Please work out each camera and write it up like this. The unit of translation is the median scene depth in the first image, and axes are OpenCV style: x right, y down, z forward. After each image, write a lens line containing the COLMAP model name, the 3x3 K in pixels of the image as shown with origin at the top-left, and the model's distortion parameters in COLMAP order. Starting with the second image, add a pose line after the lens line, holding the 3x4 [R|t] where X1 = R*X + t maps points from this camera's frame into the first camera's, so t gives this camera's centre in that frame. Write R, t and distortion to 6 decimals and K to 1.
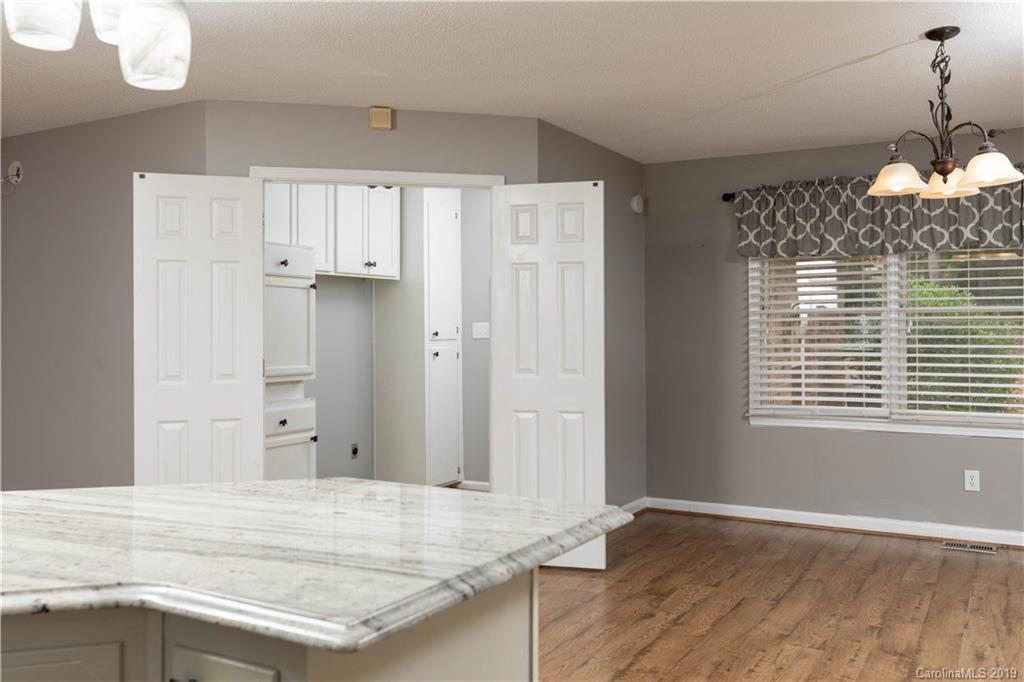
lens RADIAL K [[883.6, 0, 512.0], [0, 883.6, 341.0], [0, 0, 1]] dist [0.010548, 0.006419]
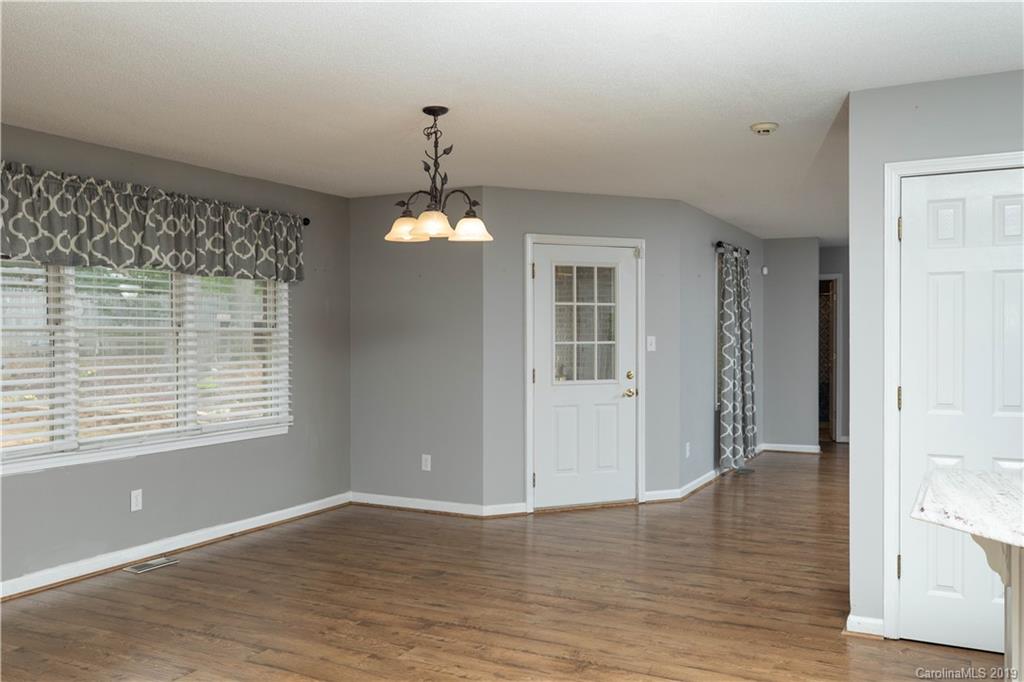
lens RADIAL K [[862.5, 0, 512.0], [0, 862.5, 341.0], [0, 0, 1]] dist [0.001162, 0.000658]
pose [[-0.035227, 0.002868, 0.999375, -0.656356], [0.016515, 0.999861, -0.002287, -0.018425], [-0.999243, 0.016424, -0.035269, 0.848866]]
